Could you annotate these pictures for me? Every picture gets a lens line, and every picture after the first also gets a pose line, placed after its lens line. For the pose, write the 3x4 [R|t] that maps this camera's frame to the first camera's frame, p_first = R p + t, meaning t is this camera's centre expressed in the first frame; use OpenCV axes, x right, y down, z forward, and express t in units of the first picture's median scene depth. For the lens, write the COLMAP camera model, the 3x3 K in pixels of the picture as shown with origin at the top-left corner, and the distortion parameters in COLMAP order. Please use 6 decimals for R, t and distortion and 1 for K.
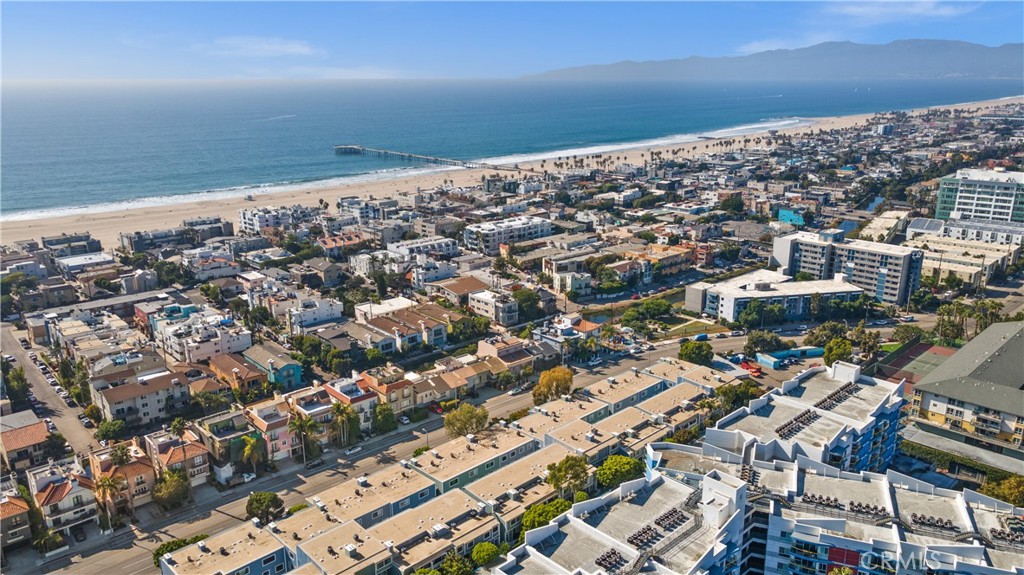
lens RADIAL K [[746.1, 0, 505.3], [0, 746.1, 290.6], [0, 0, 1]] dist [0.035793, 0.010282]
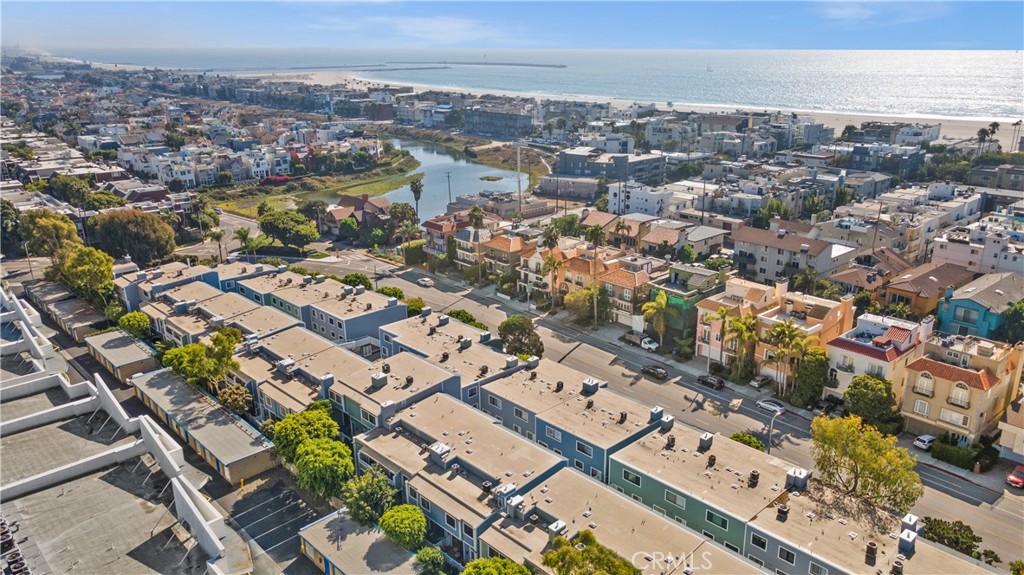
lens RADIAL K [[746.1, 0, 511.4], [0, 746.1, 287.2], [0, 0, 1]] dist [0.035793, 0.010282]
pose [[-0.009757, 0.317365, -0.948253, 0.255901], [-0.260797, 0.914671, 0.308808, 0.000741], [0.965344, 0.250314, 0.073844, 0.580175]]
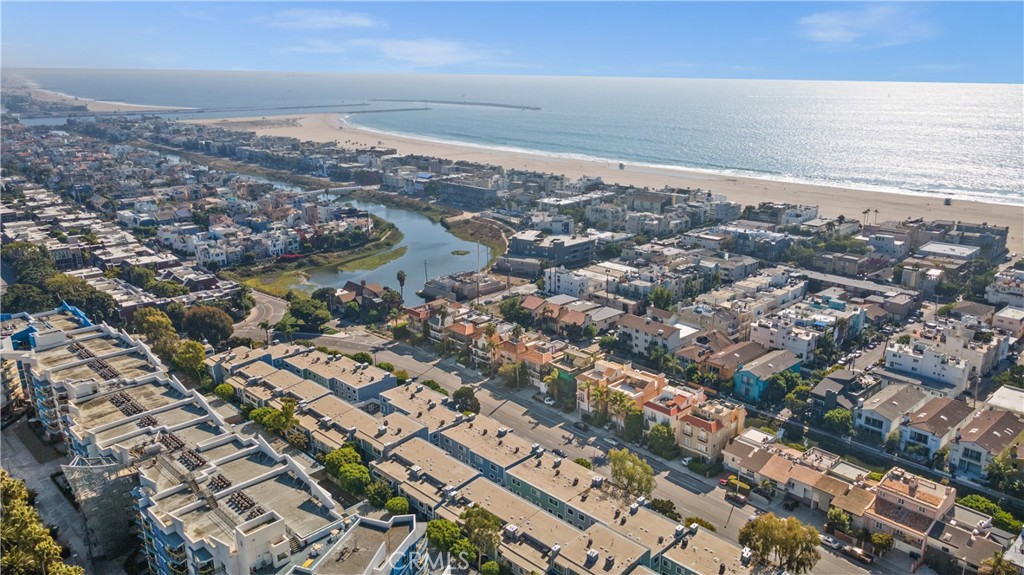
lens RADIAL K [[746.1, 0, 511.6], [0, 746.1, 286.7], [0, 0, 1]] dist [0.035793, 0.010282]
pose [[0.014731, 0.289605, -0.957033, 0.543056], [-0.263866, 0.924334, 0.275648, -0.170537], [0.964447, 0.248467, 0.090033, 0.574544]]
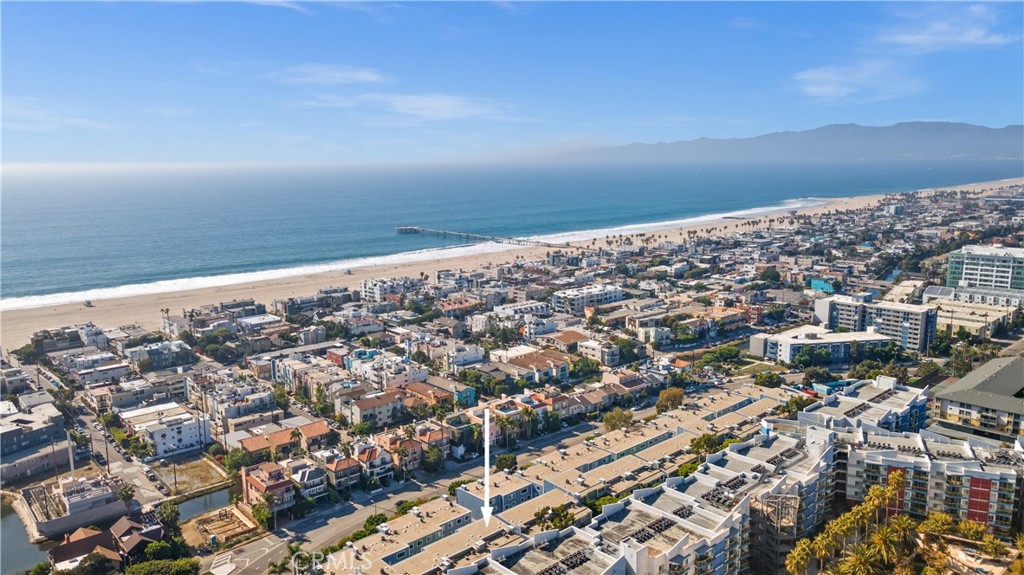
lens RADIAL K [[746.1, 0, 507.4], [0, 746.1, 286.1], [0, 0, 1]] dist [0.035793, 0.010282]
pose [[0.999879, -0.003373, -0.015211, -0.185624], [0.001697, 0.994053, -0.108881, 0.058808], [0.015488, 0.108842, 0.993938, -0.346248]]
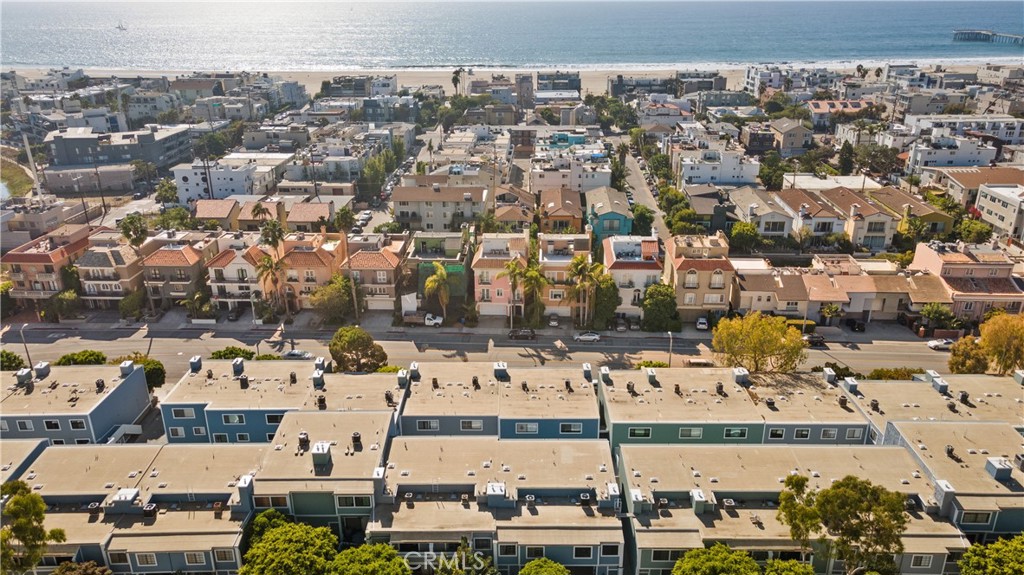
lens RADIAL K [[746.1, 0, 505.3], [0, 746.1, 302.5], [0, 0, 1]] dist [0.035793, 0.010282]
pose [[0.711117, 0.269963, -0.649179, 0.120735], [-0.188323, 0.962742, 0.194068, 0.059020], [0.677383, -0.015750, 0.735462, 0.380561]]
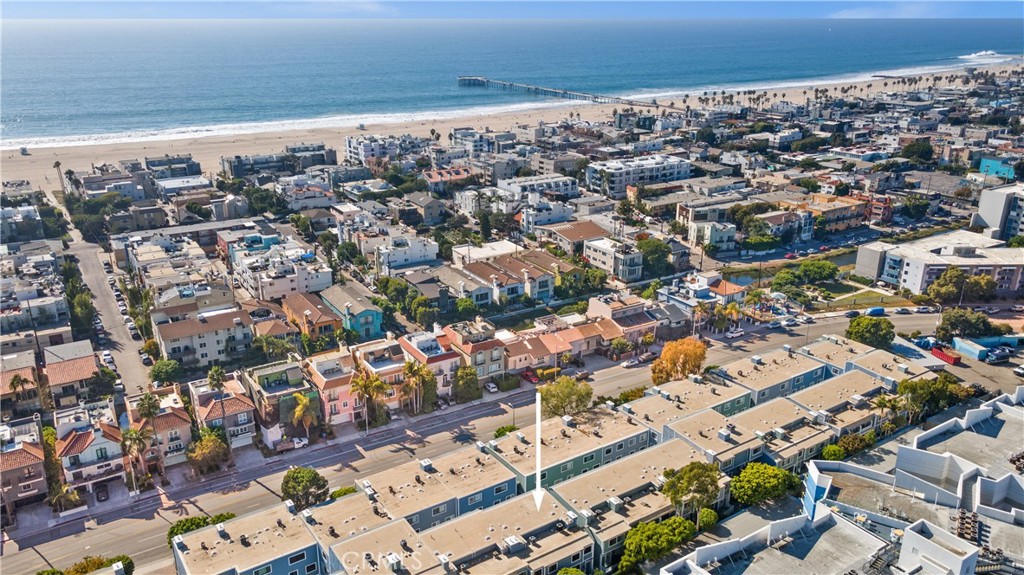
lens RADIAL K [[778.2, 0, 503.6], [0, 778.2, 292.9], [0, 0, 1]] dist [0.023161, 0.032674]
pose [[0.984845, 0.065677, -0.160521, 0.007584], [-0.054590, 0.995871, 0.072536, 0.005031], [0.164622, -0.062674, 0.984363, 0.139483]]
